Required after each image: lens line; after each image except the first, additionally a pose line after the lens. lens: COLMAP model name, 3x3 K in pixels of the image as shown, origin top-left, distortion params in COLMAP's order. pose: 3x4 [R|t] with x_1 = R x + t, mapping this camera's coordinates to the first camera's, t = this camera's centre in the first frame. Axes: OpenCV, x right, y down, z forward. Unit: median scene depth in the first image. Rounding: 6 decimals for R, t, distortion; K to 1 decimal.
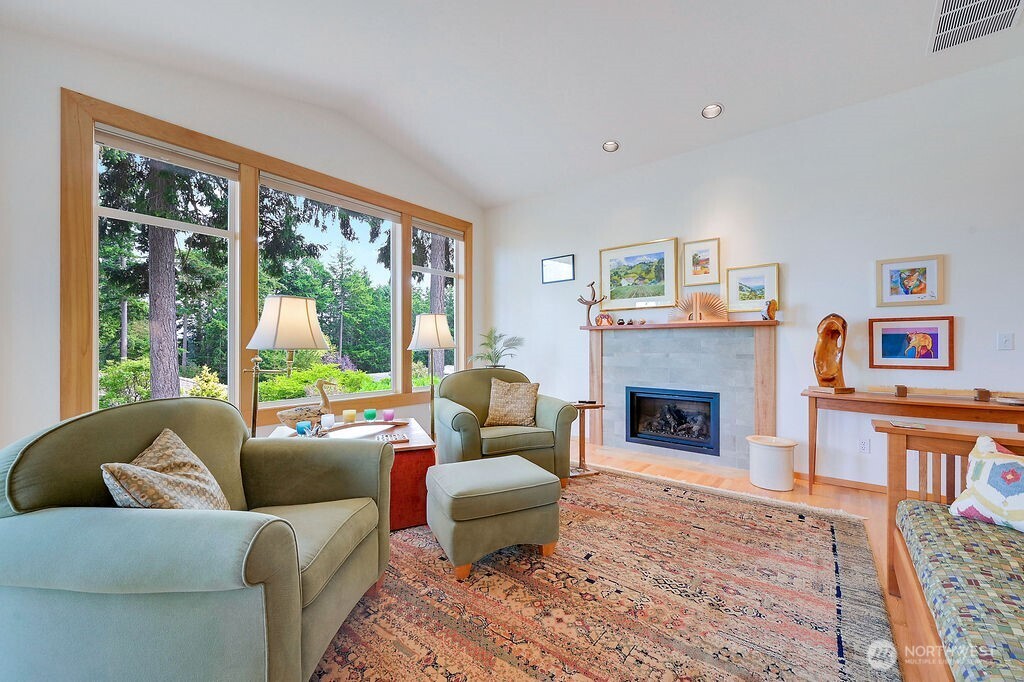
lens RADIAL K [[409.1, 0, 512.0], [0, 409.1, 341.0], [0, 0, 1]] dist [0.000196, 0.000003]
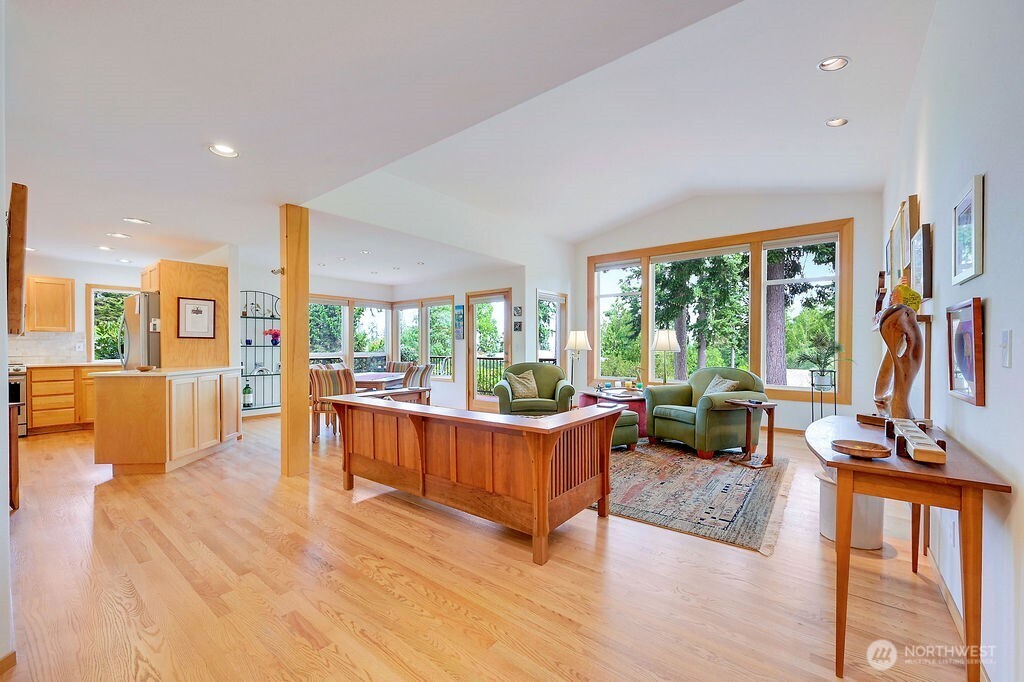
lens RADIAL K [[412.0, 0, 511.5], [0, 412.0, 347.5], [0, 0, 1]] dist [0.001315, -0.000057]
pose [[-0.000626, 0.005062, -0.999987, 1.457996], [0.004535, 0.999977, 0.005059, -0.006124], [0.999990, -0.004532, -0.000648, 0.395461]]
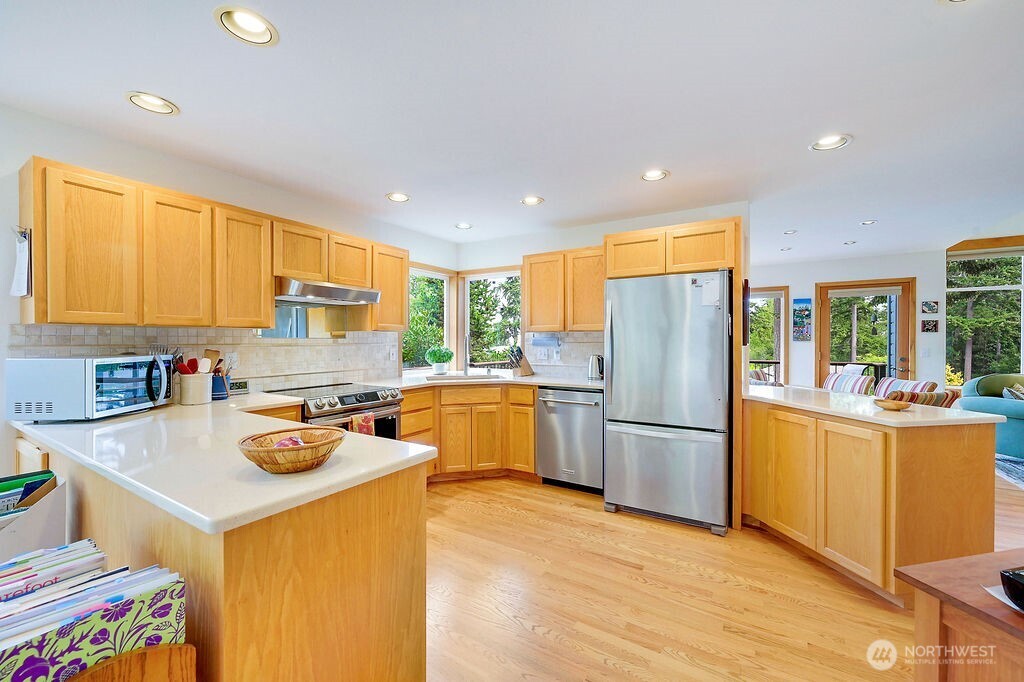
lens RADIAL K [[409.1, 0, 512.0], [0, 409.1, 341.0], [0, 0, 1]] dist [0.000196, 0.000003]
pose [[0.108083, 0.002796, -0.994138, 0.811844], [0.002399, 0.999992, 0.003073, -0.052956], [0.994139, -0.002717, 0.108076, -1.441355]]
